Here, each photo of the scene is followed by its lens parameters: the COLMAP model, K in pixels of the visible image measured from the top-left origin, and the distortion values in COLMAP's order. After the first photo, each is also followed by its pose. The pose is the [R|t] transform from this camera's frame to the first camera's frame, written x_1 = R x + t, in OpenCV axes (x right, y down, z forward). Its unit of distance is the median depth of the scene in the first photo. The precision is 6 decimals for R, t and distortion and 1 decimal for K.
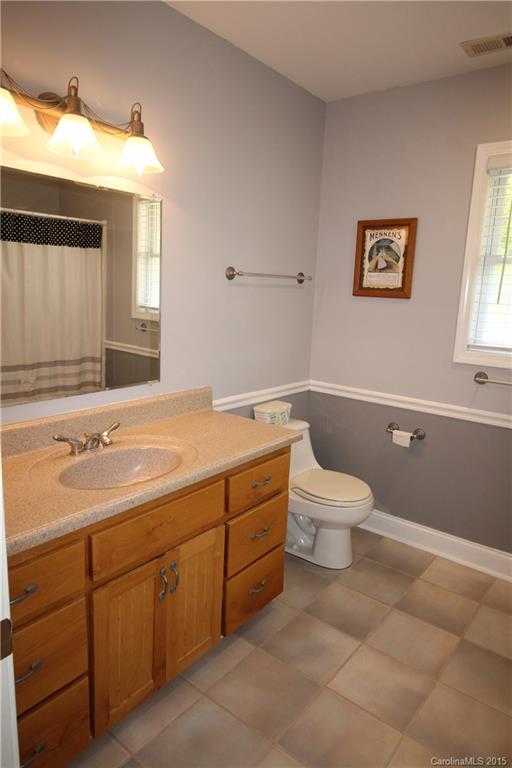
lens RADIAL K [[504.0, 0, 256.0], [0, 504.0, 384.0], [0, 0, 1]] dist [0.036244, -0.034224]
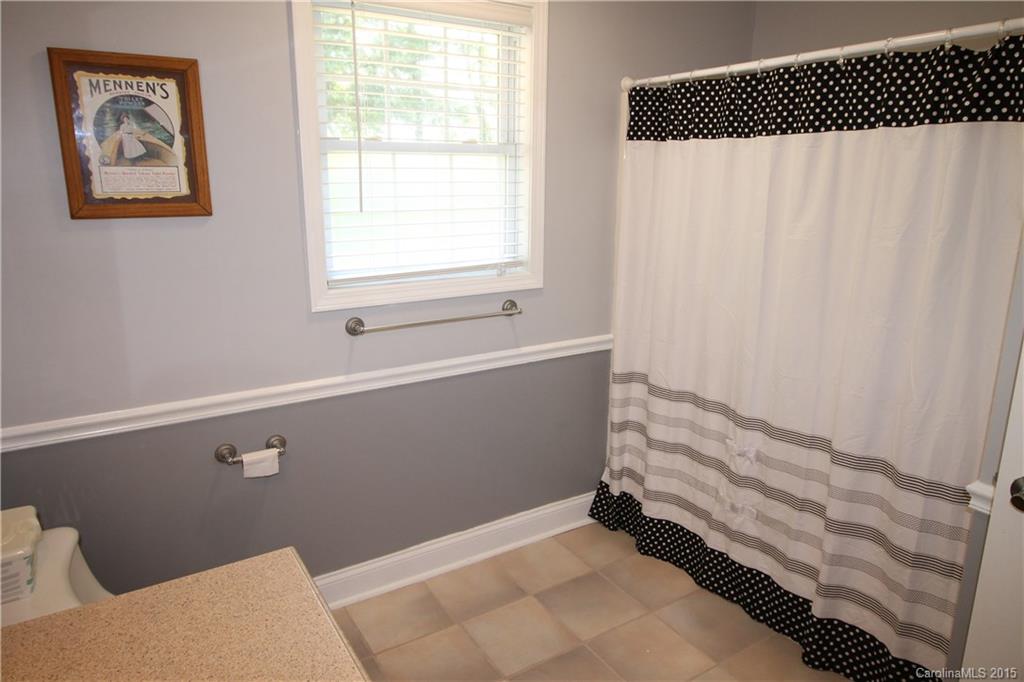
lens RADIAL K [[672.0, 0, 512.0], [0, 672.0, 341.0], [0, 0, 1]] dist [0.036244, -0.034224]
pose [[0.338121, -0.265179, 0.902970, -0.264844], [0.195036, 0.958395, 0.208424, -0.127096], [-0.920671, 0.105639, 0.375773, 0.450385]]
